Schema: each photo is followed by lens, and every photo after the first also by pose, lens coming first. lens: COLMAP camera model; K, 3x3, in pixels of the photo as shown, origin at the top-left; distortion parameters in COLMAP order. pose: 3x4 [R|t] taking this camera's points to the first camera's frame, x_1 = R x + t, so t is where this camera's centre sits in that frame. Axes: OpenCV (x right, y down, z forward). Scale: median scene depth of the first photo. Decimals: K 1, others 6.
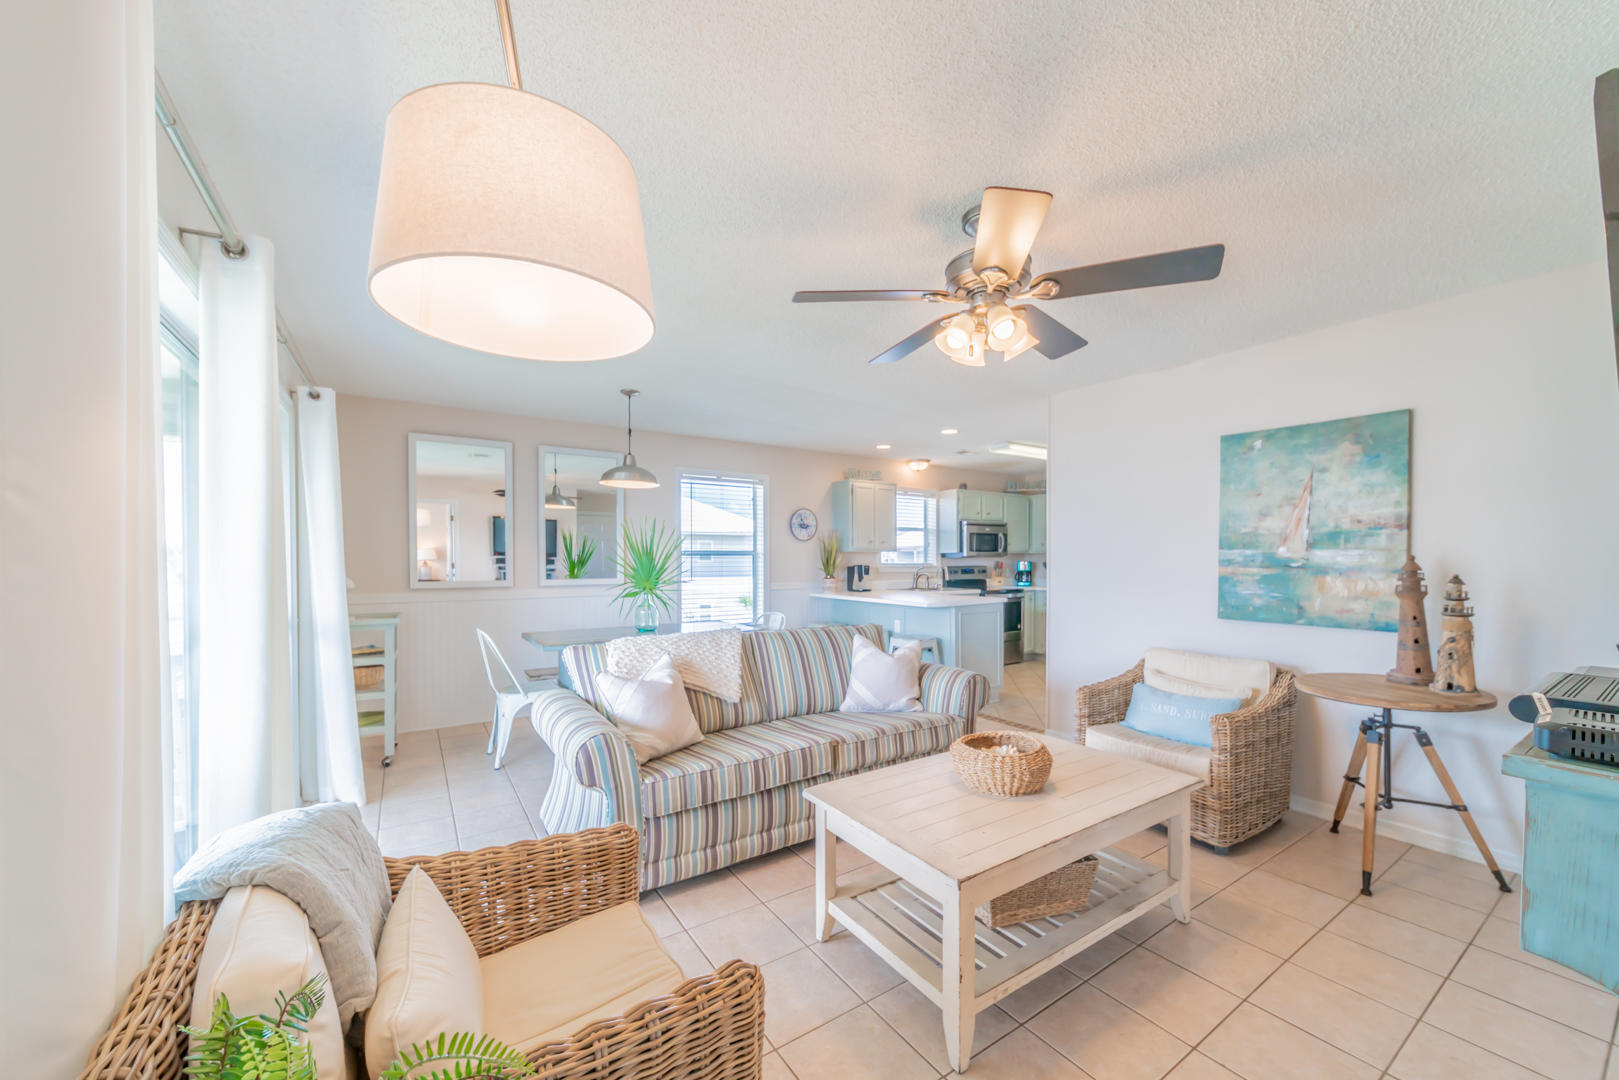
lens RADIAL K [[602.0, 0, 800.5], [0, 602.0, 560.2], [0, 0, 1]] dist [-0.001543, -0.000976]
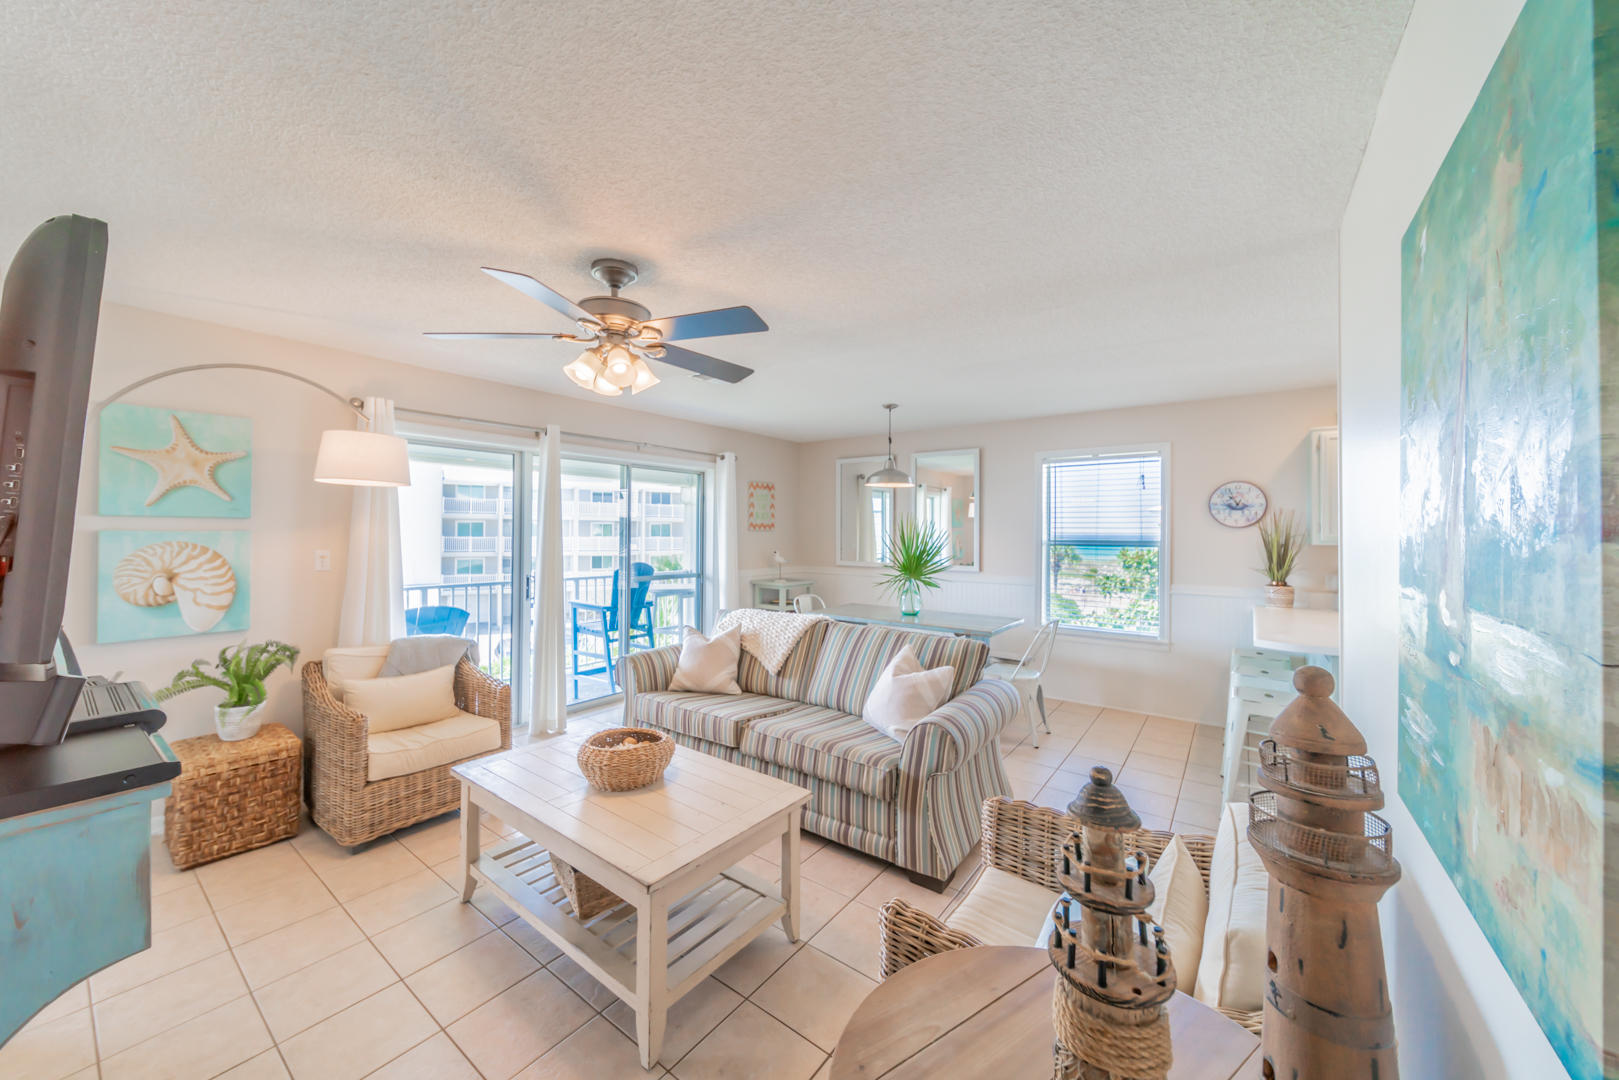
lens RADIAL K [[583.7, 0, 807.0], [0, 583.7, 524.9], [0, 0, 1]] dist [-0.001306, -0.001326]
pose [[0.342223, -0.007166, -0.939592, 1.098312], [-0.010158, 0.999884, -0.011325, -0.055162], [0.939564, 0.013420, 0.342110, 0.726530]]
